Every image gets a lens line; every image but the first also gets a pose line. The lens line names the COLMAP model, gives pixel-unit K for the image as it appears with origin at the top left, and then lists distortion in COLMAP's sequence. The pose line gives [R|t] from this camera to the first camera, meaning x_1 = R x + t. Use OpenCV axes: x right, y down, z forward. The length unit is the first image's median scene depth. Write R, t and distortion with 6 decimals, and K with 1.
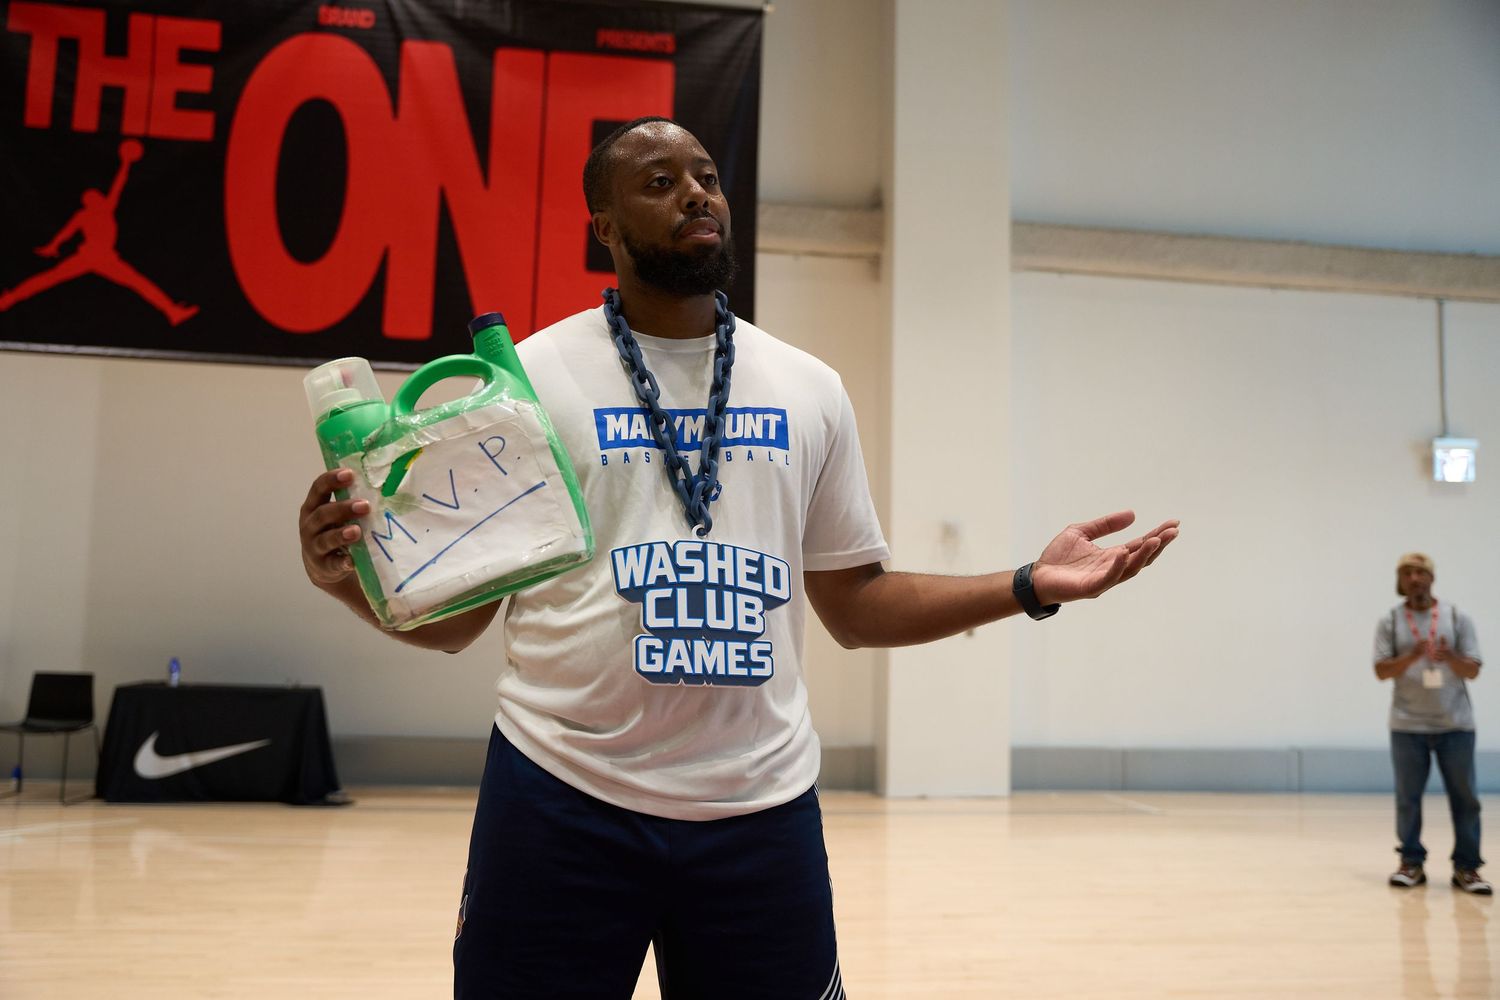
lens RADIAL K [[1357.3, 0, 750.0], [0, 1357.3, 500.0], [0, 0, 1]] dist [-0.017897, 0.019055]
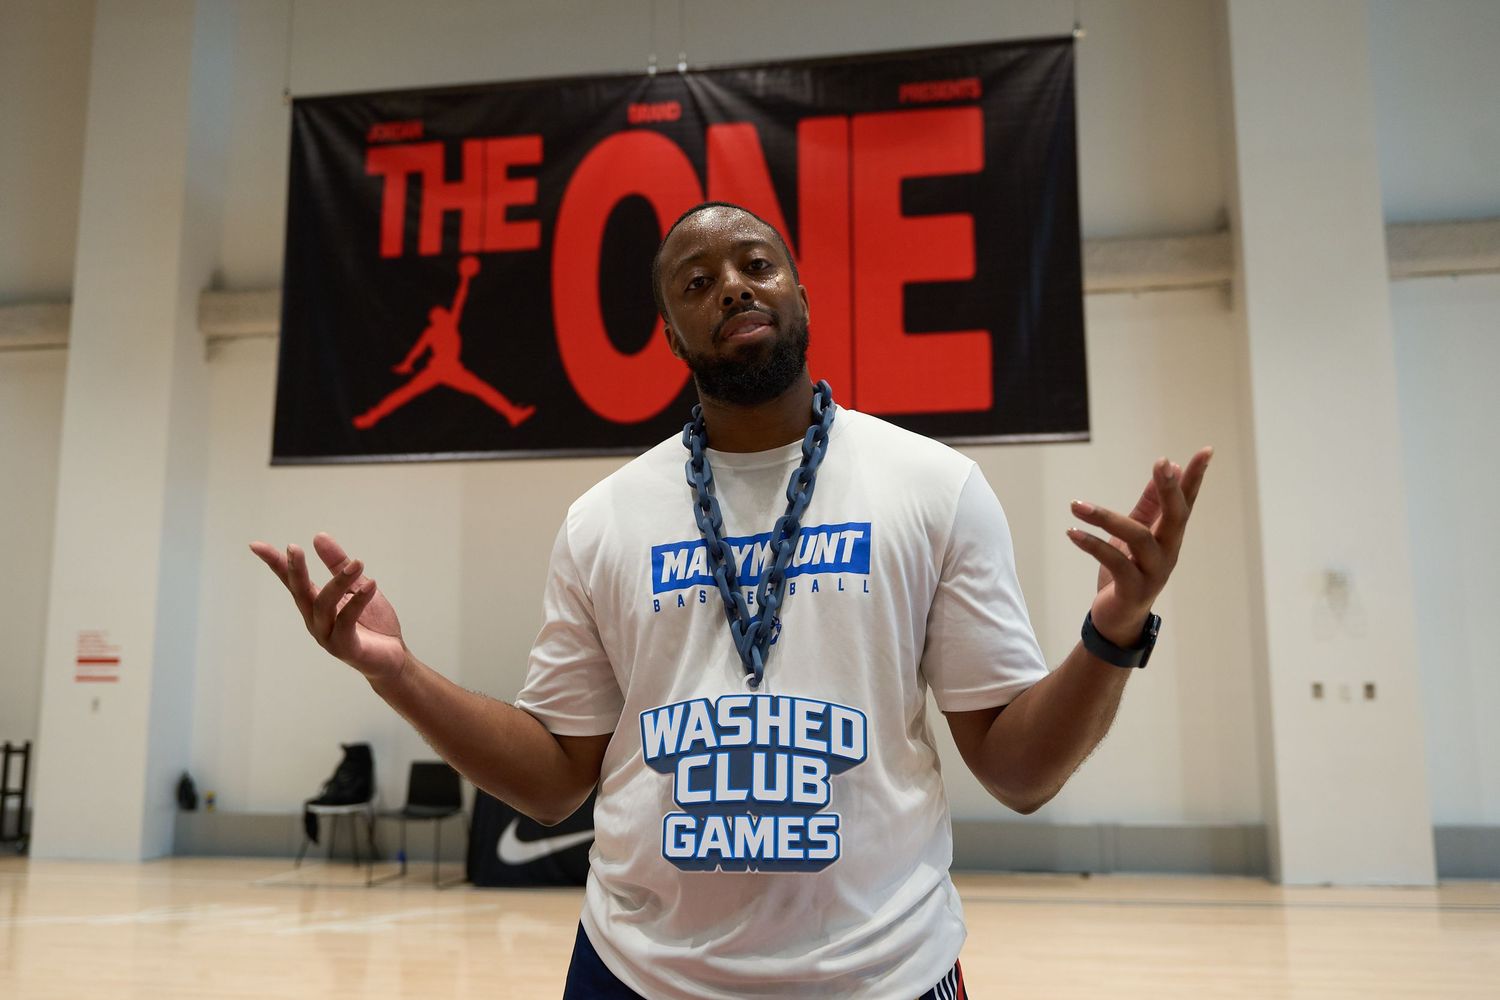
lens RADIAL K [[1364.0, 0, 750.0], [0, 1364.0, 500.0], [0, 0, 1]] dist [0.002373, 0.010511]
pose [[0.954301, -0.070289, -0.290463, 0.209065], [0.059218, 0.997150, -0.046743, -0.048135], [0.292921, 0.027406, 0.955744, 0.174429]]
